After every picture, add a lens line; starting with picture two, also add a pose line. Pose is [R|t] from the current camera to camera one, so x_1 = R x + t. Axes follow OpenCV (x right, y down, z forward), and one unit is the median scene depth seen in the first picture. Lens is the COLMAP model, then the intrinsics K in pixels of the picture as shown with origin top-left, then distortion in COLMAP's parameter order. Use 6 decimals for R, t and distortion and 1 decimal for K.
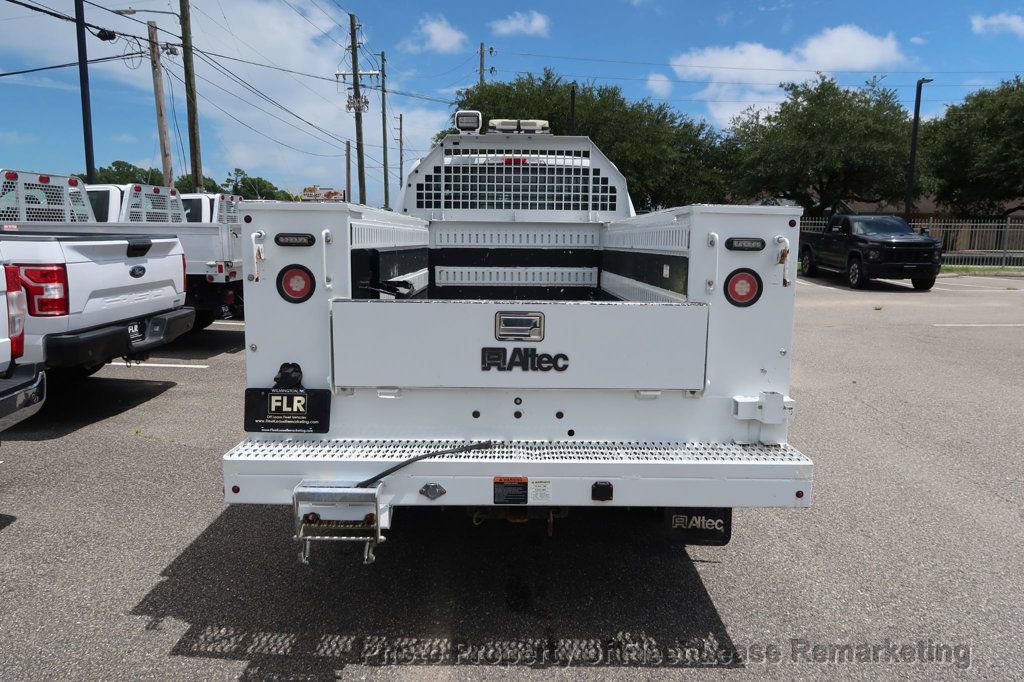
lens RADIAL K [[709.3, 0, 511.4], [0, 709.3, 341.1], [0, 0, 1]] dist [-0.033566, 0.019199]
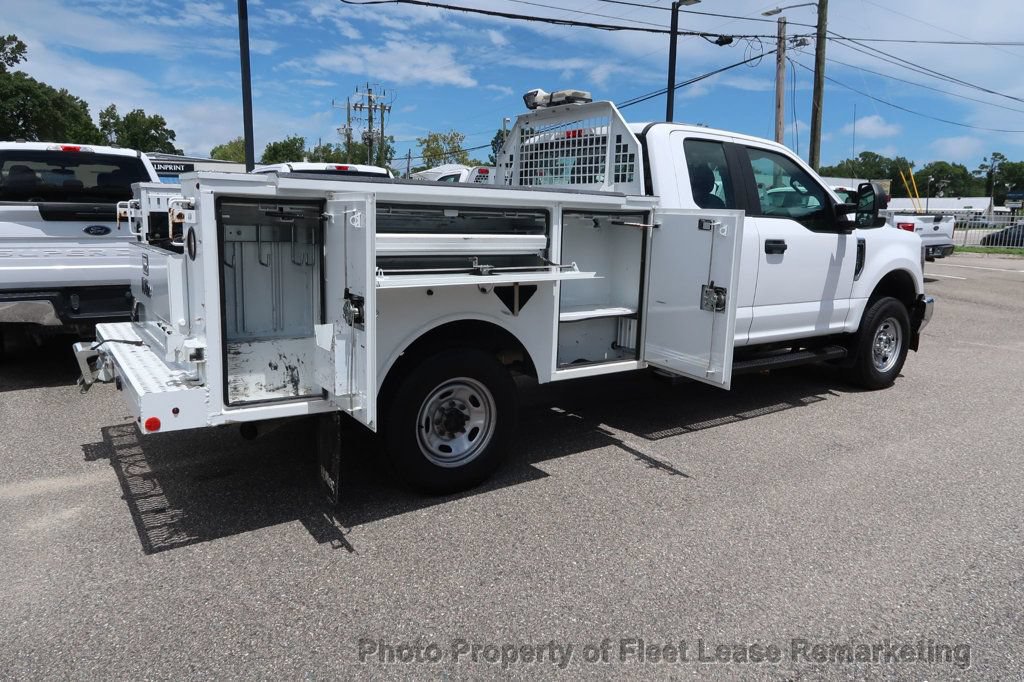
lens RADIAL K [[709.3, 0, 507.9], [0, 709.3, 344.0], [0, 0, 1]] dist [-0.033566, 0.019199]
pose [[0.564934, 0.151269, -0.811152, 0.482087], [-0.137399, 0.986573, 0.088290, -0.026460], [0.813616, 0.061574, 0.578133, 0.234445]]
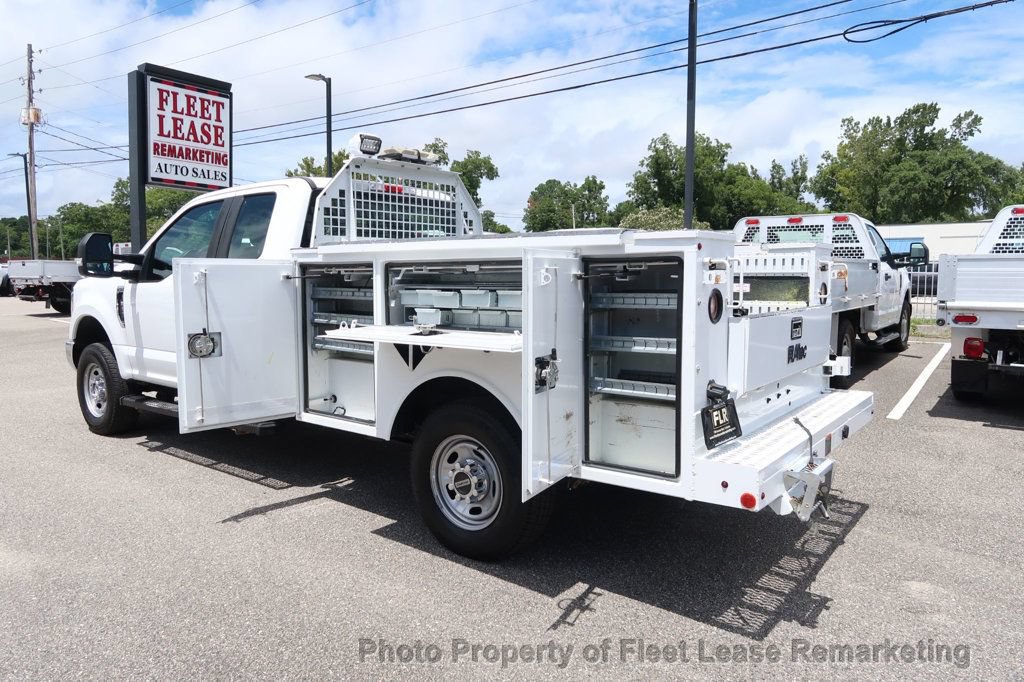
lens RADIAL K [[709.3, 0, 505.4], [0, 709.3, 335.9], [0, 0, 1]] dist [-0.033566, 0.019199]
pose [[-0.602671, 0.063350, -0.795471, 0.481312], [-0.130530, 0.975592, 0.176587, -0.194234], [0.787241, 0.210257, -0.579692, 1.333075]]
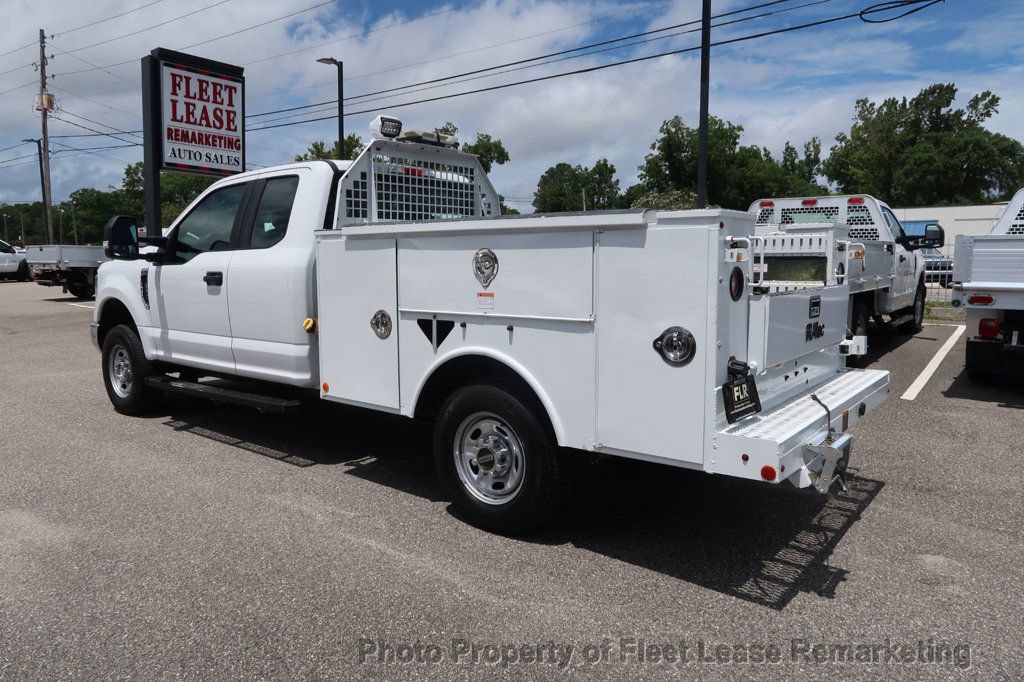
lens RADIAL K [[709.3, 0, 505.4], [0, 709.3, 335.8], [0, 0, 1]] dist [-0.033566, 0.019199]
pose [[-0.613679, 0.081160, -0.785374, 0.492798], [-0.126714, 0.971686, 0.199425, -0.191599], [0.779322, 0.221901, -0.586019, 1.333115]]
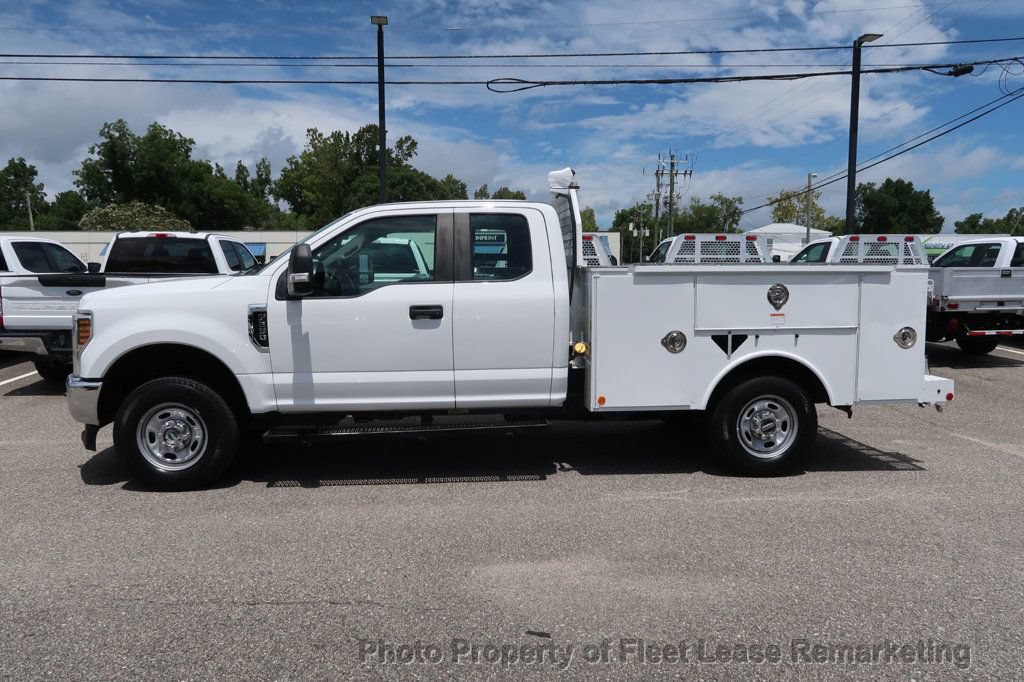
lens RADIAL K [[709.3, 0, 507.6], [0, 709.3, 343.4], [0, 0, 1]] dist [-0.033566, 0.019199]
pose [[0.105123, 0.092757, -0.990124, 0.755632], [-0.153777, 0.985181, 0.075967, -0.117822], [0.982498, 0.144273, 0.117829, 0.782659]]
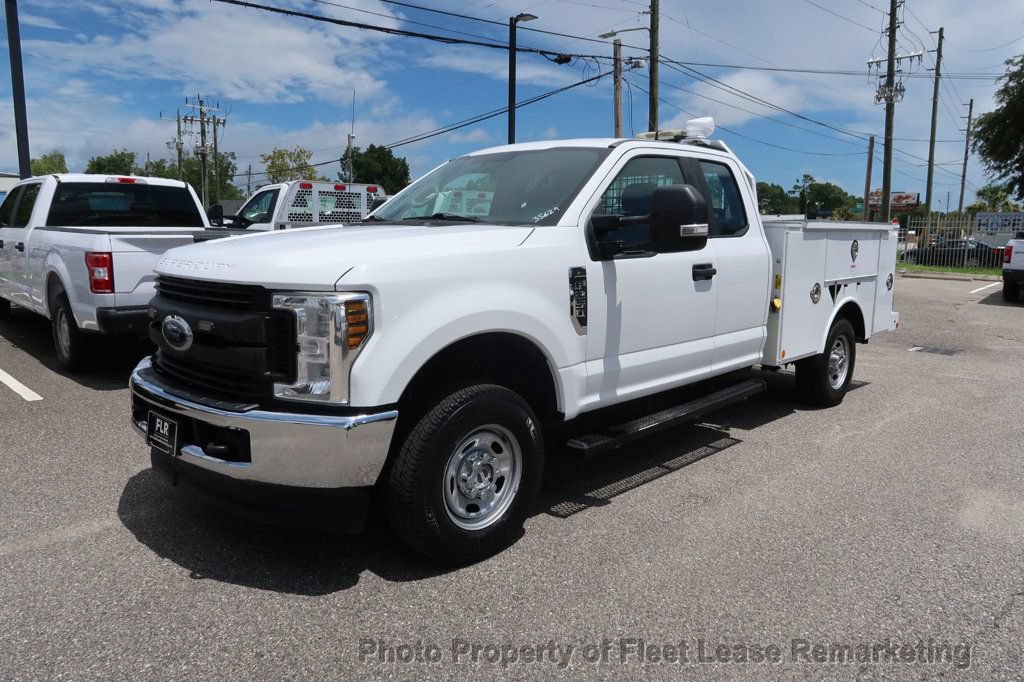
lens RADIAL K [[709.3, 0, 510.7], [0, 709.3, 345.1], [0, 0, 1]] dist [-0.033566, 0.019199]
pose [[0.721571, 0.108237, -0.683827, 0.421114], [-0.111072, 0.993008, 0.039972, -0.042247], [0.683372, 0.047111, 0.728548, 0.327296]]
